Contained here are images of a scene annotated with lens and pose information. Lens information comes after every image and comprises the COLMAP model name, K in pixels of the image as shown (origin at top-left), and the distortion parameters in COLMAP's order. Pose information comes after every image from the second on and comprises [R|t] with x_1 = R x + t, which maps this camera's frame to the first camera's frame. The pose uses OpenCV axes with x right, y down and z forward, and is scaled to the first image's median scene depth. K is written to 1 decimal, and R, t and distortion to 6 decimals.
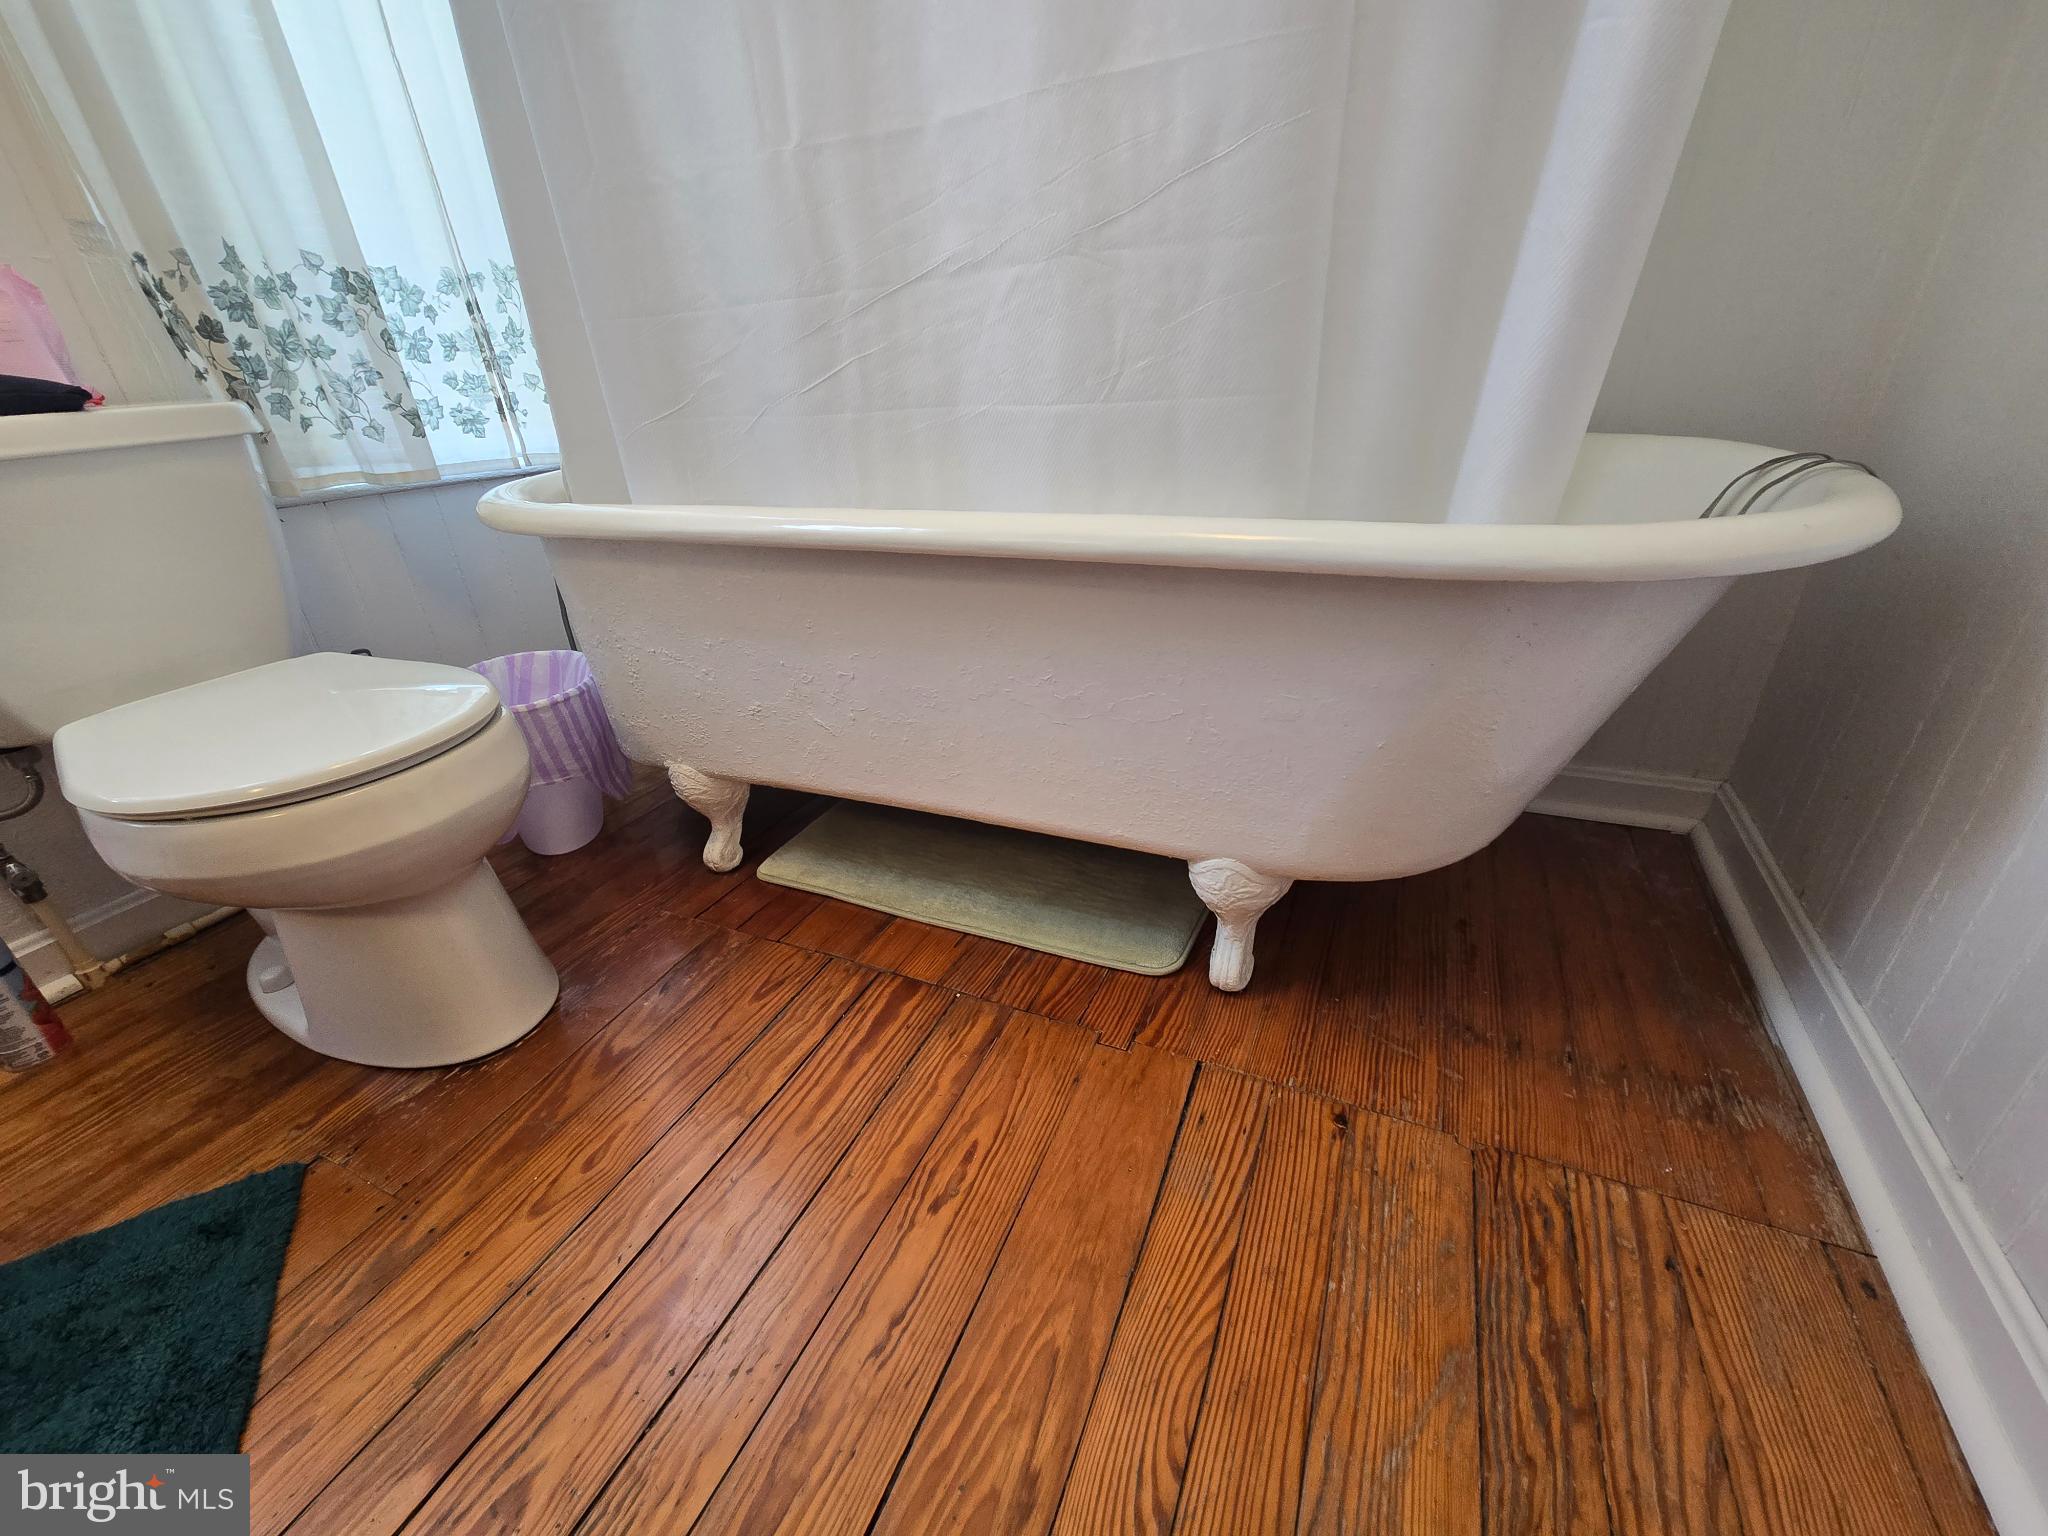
lens RADIAL K [[827.2, 0, 1027.4], [0, 827.2, 772.4], [0, 0, 1]] dist [-0.002914, -0.000848]
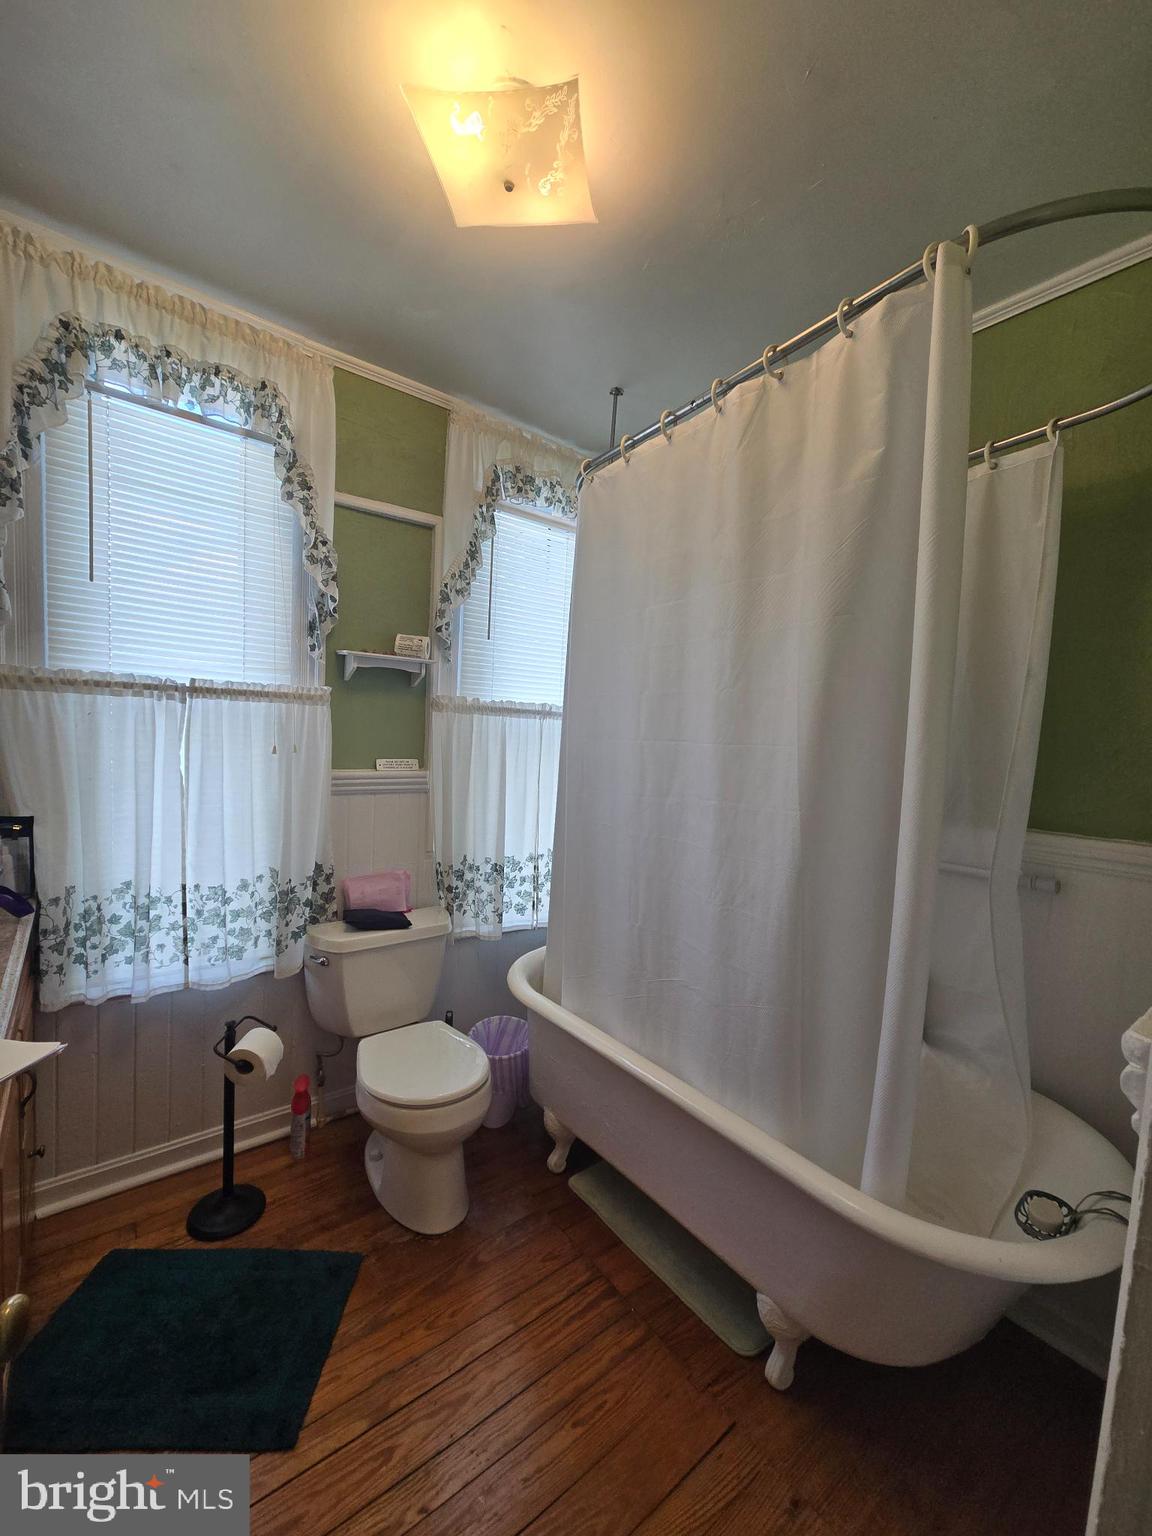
lens RADIAL K [[620.4, 0, 578.6], [0, 620.4, 769.7], [0, 0, 1]] dist [-0.002914, -0.000848]
pose [[0.876987, 0.110507, -0.467634, 0.316555], [-0.287718, 0.900216, -0.326848, -0.328419], [0.384853, 0.421188, 0.821273, -0.700936]]
